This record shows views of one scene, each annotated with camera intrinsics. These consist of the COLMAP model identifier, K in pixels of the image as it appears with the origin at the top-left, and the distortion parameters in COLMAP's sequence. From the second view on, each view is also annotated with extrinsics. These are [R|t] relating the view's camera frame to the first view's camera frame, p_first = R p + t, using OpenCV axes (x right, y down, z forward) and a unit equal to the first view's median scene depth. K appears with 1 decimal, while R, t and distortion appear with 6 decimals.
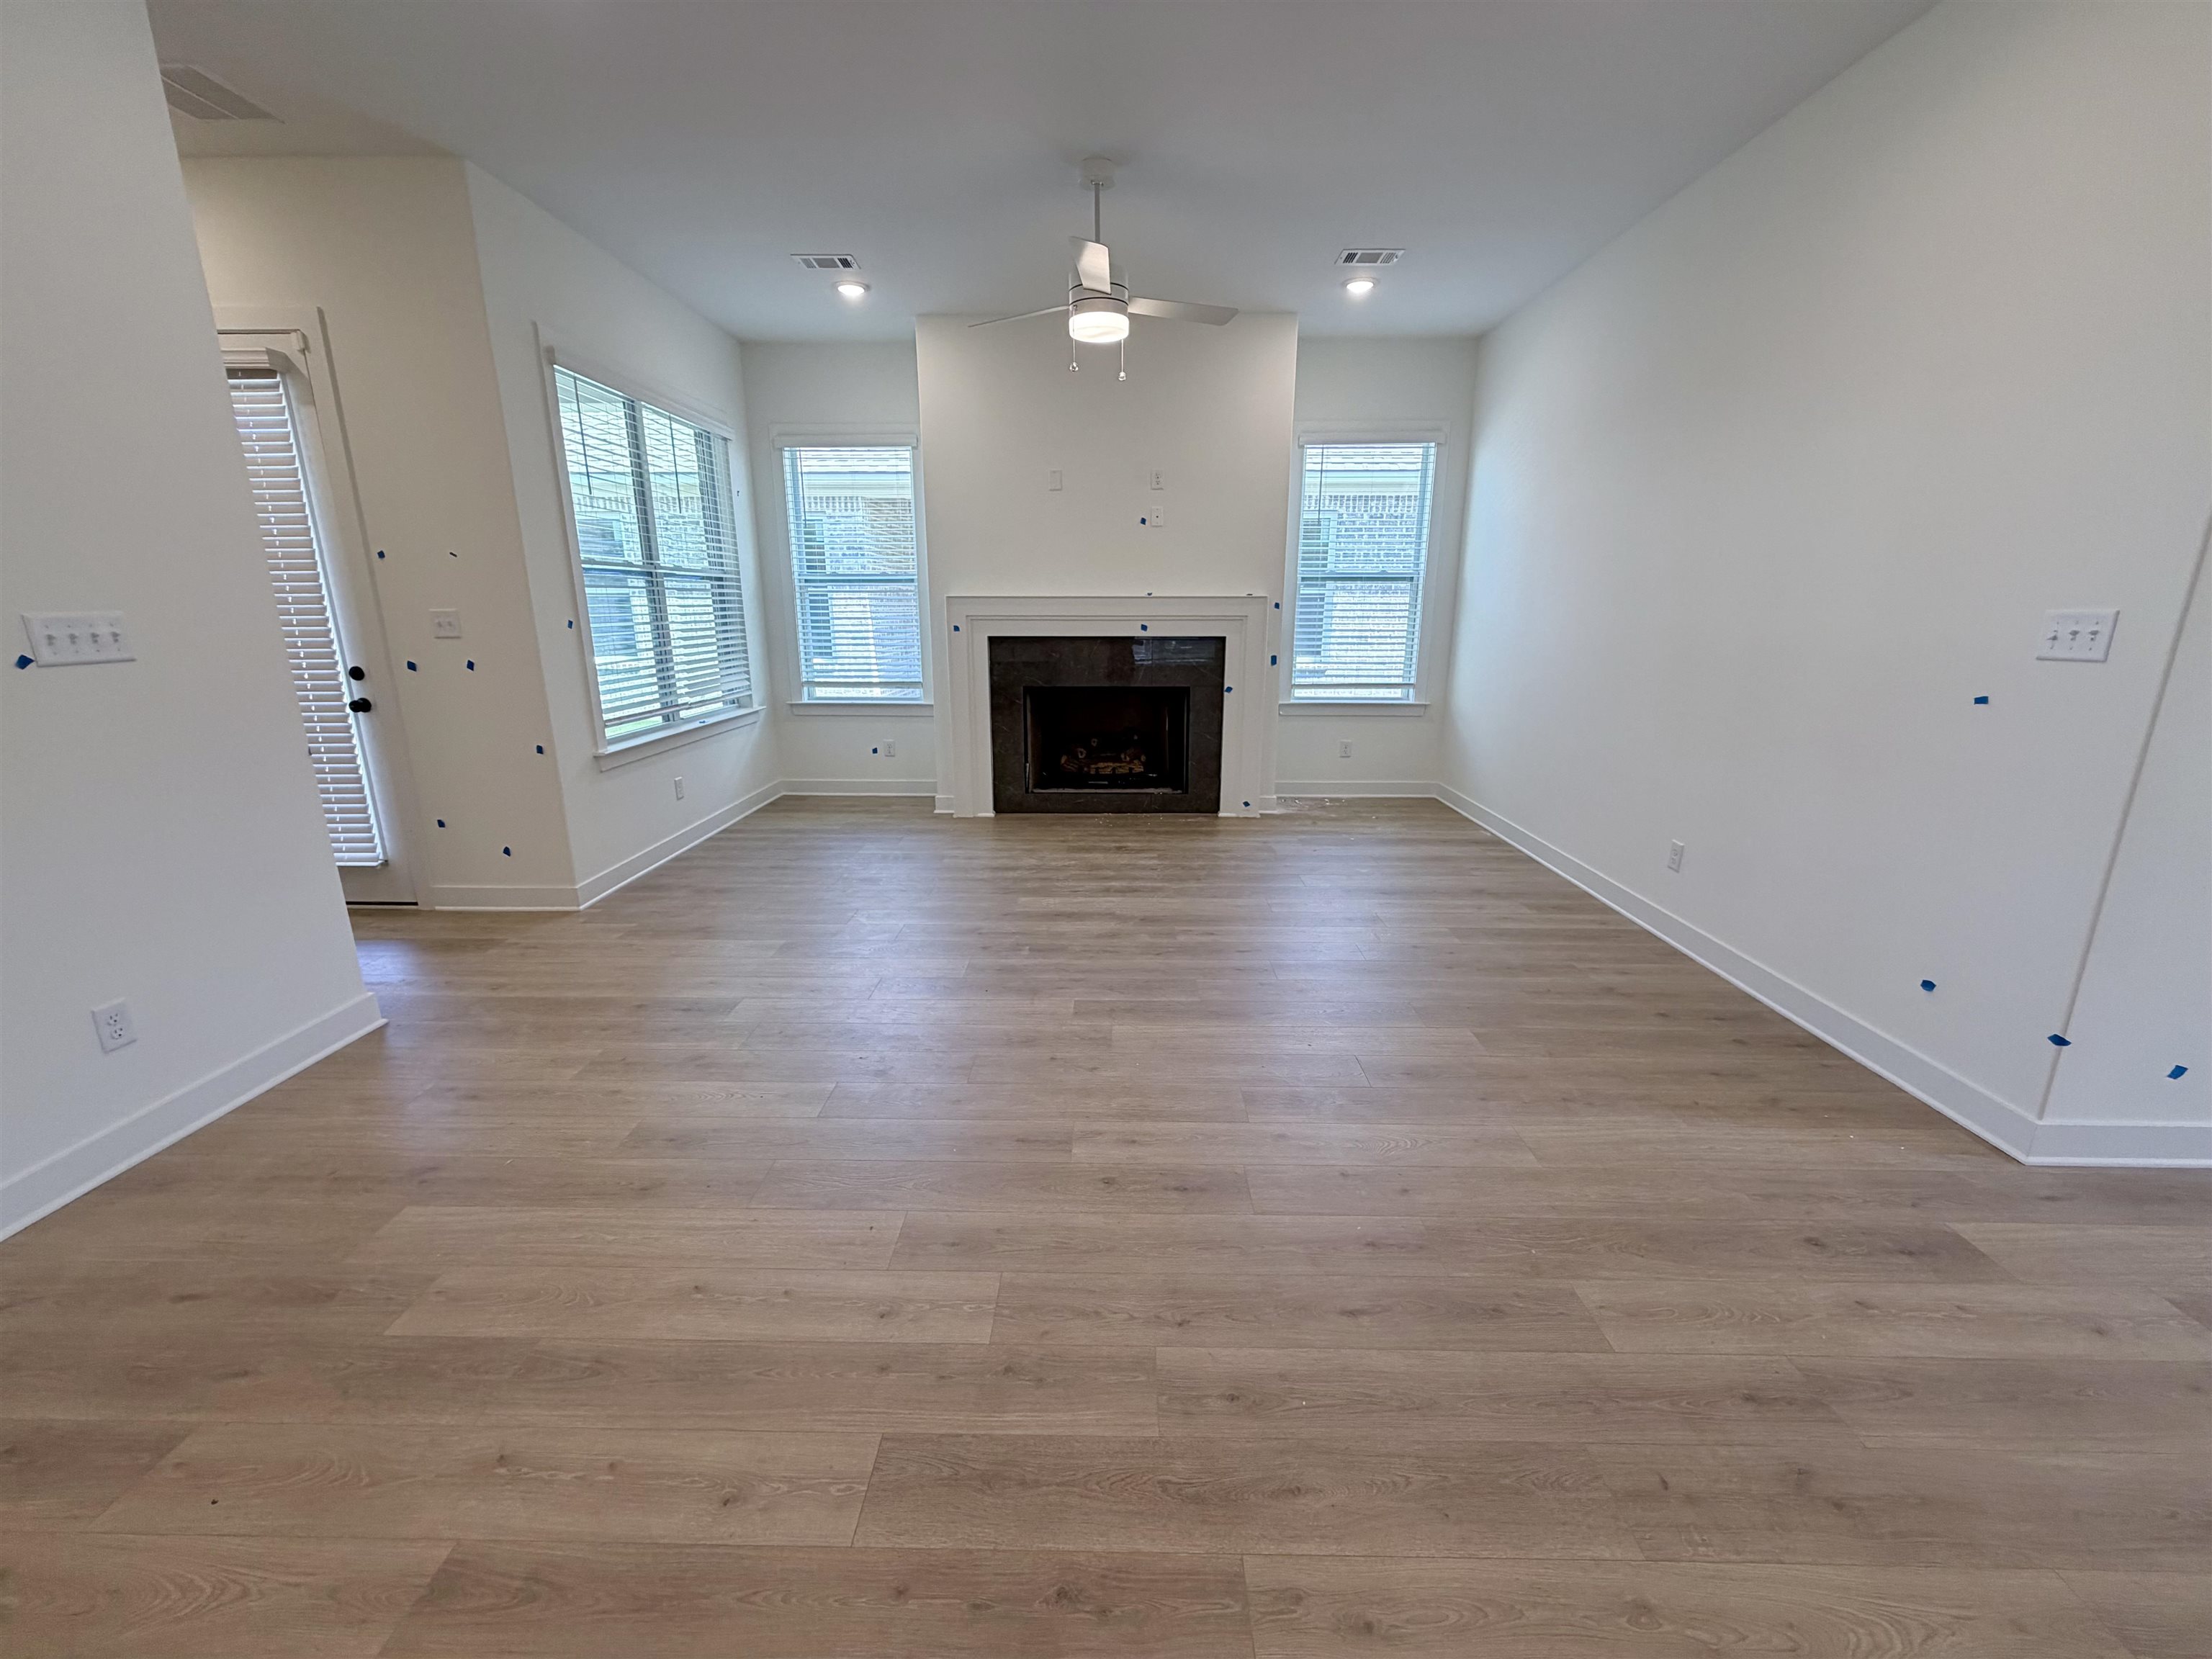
lens RADIAL K [[879.8, 0, 1106.0], [0, 879.8, 829.5], [0, 0, 1]] dist [-0.000531, 0.000098]
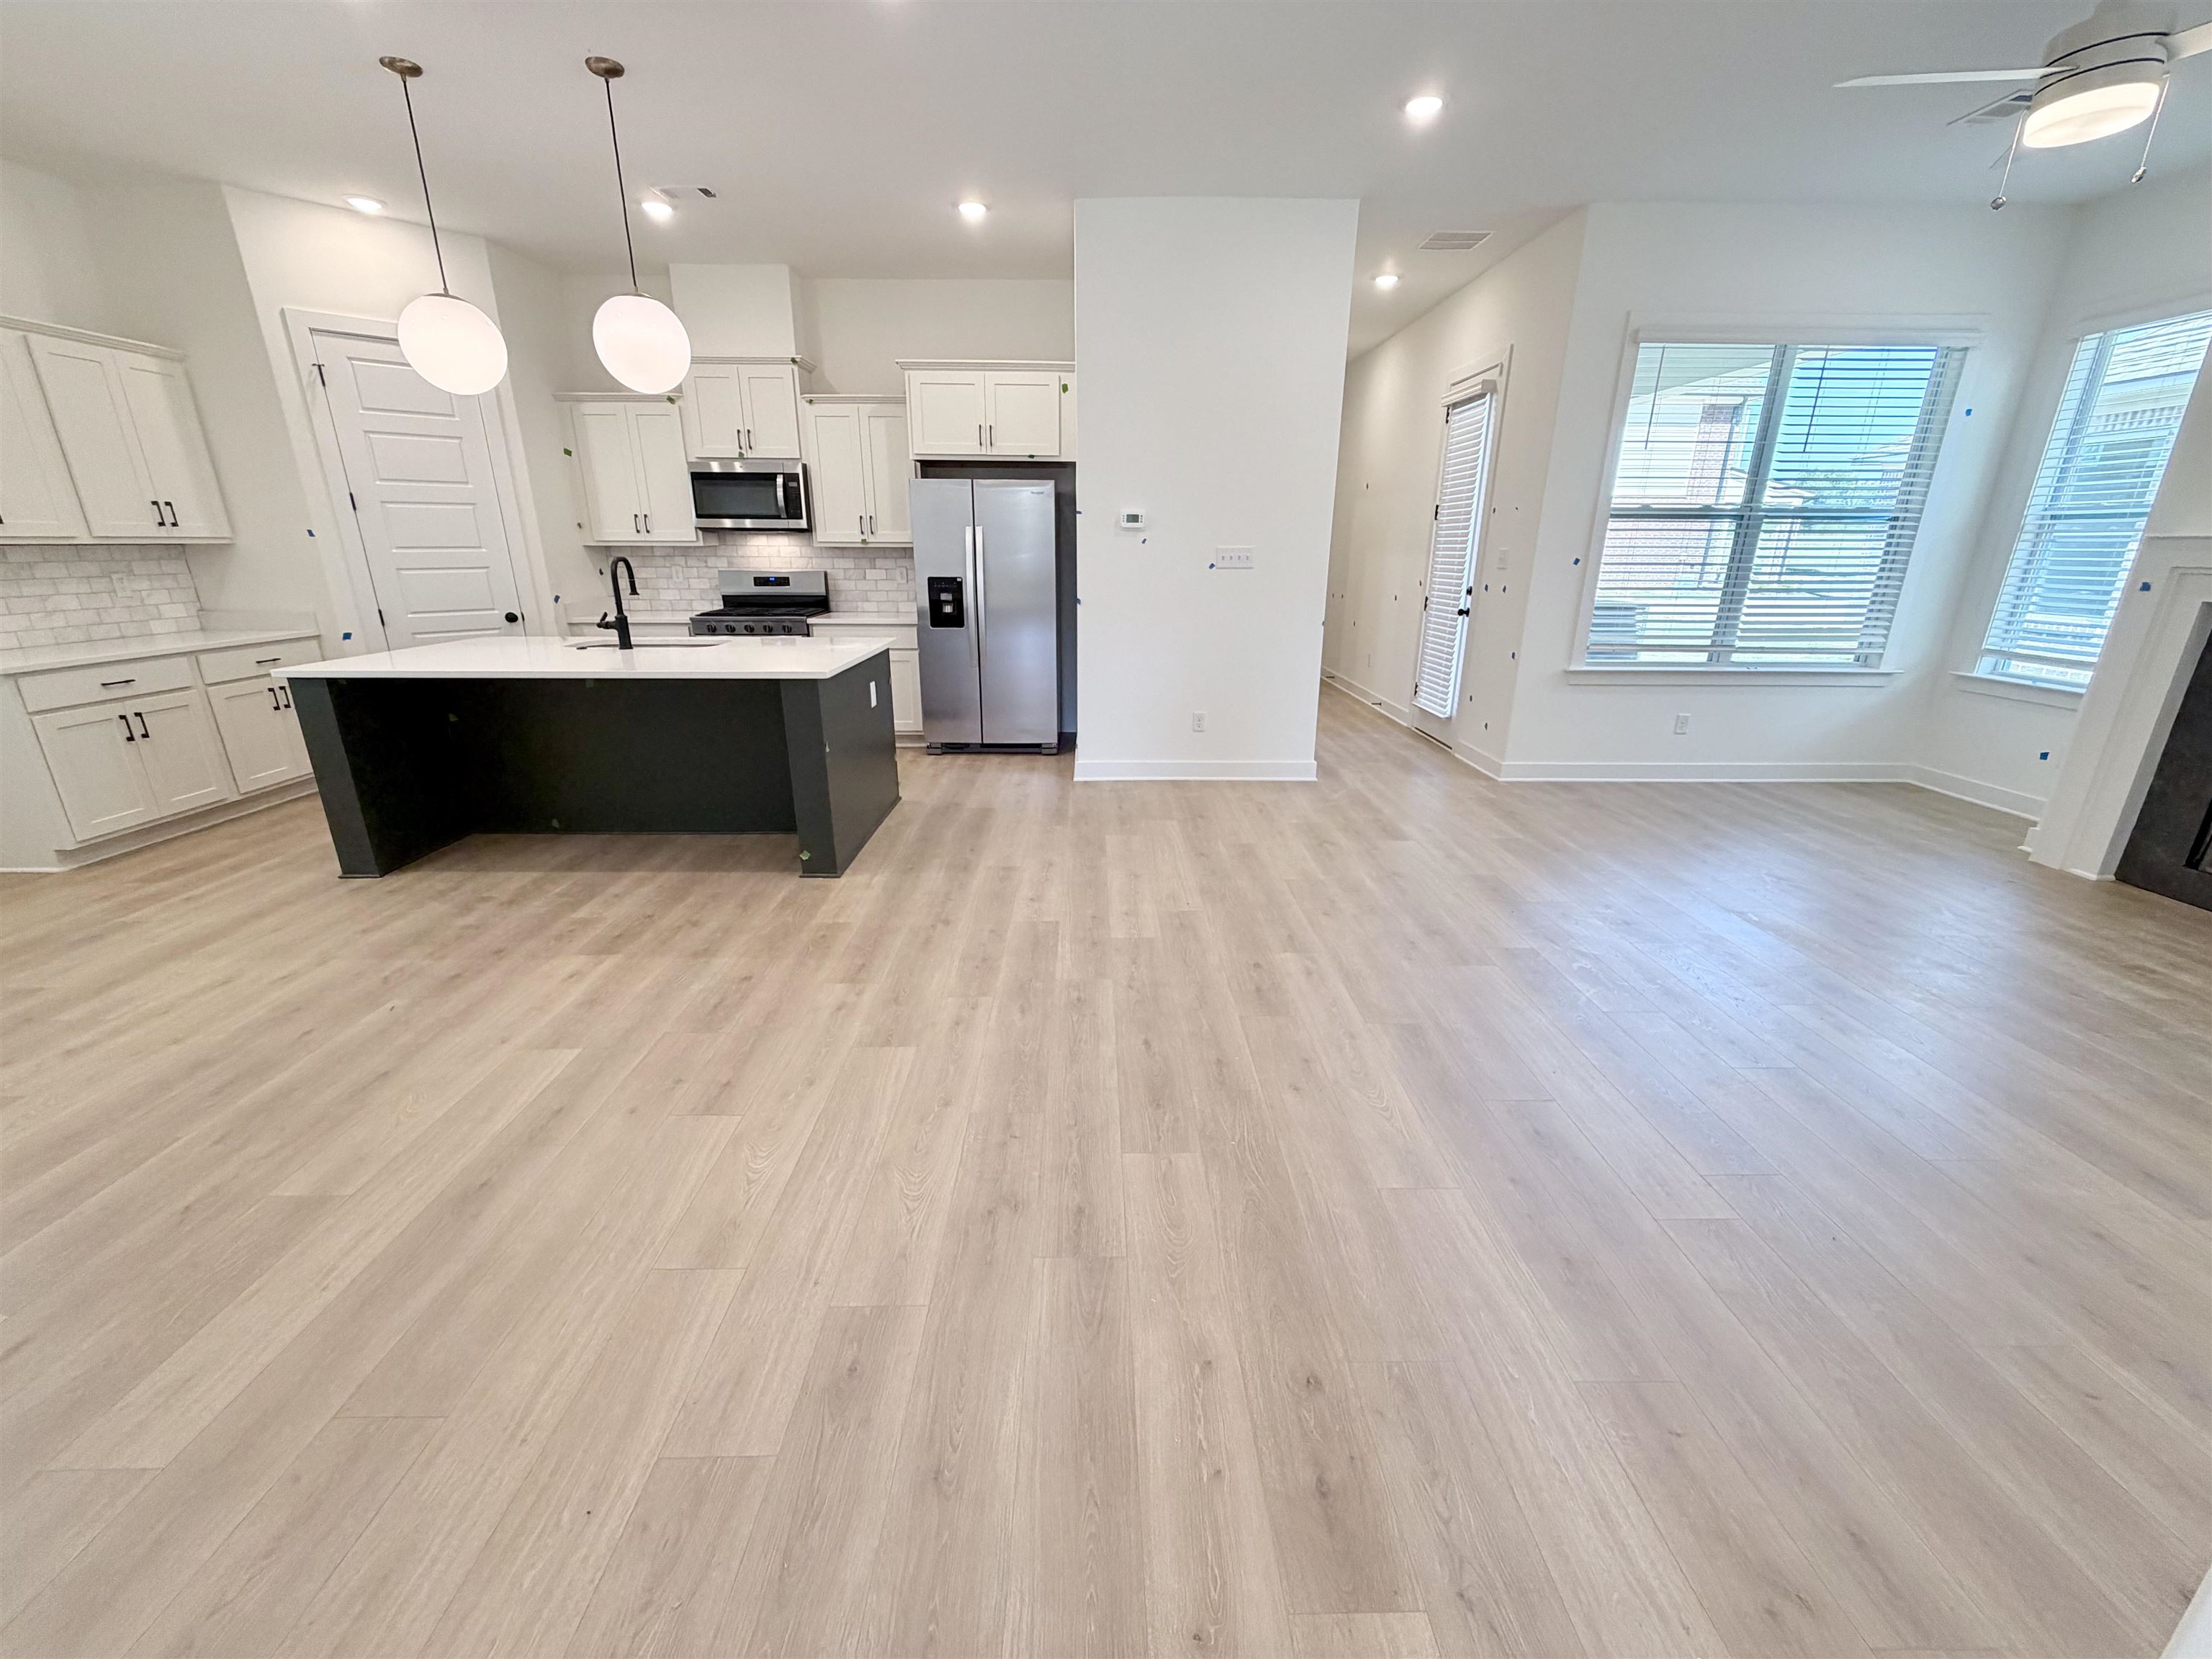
lens RADIAL K [[879.8, 0, 1106.0], [0, 879.8, 829.5], [0, 0, 1]] dist [-0.000531, 0.000098]
pose [[0.035840, 0.309405, -0.950255, 1.096146], [-0.255783, 0.922033, 0.290569, -0.122577], [0.966070, 0.232645, 0.112186, 0.496444]]
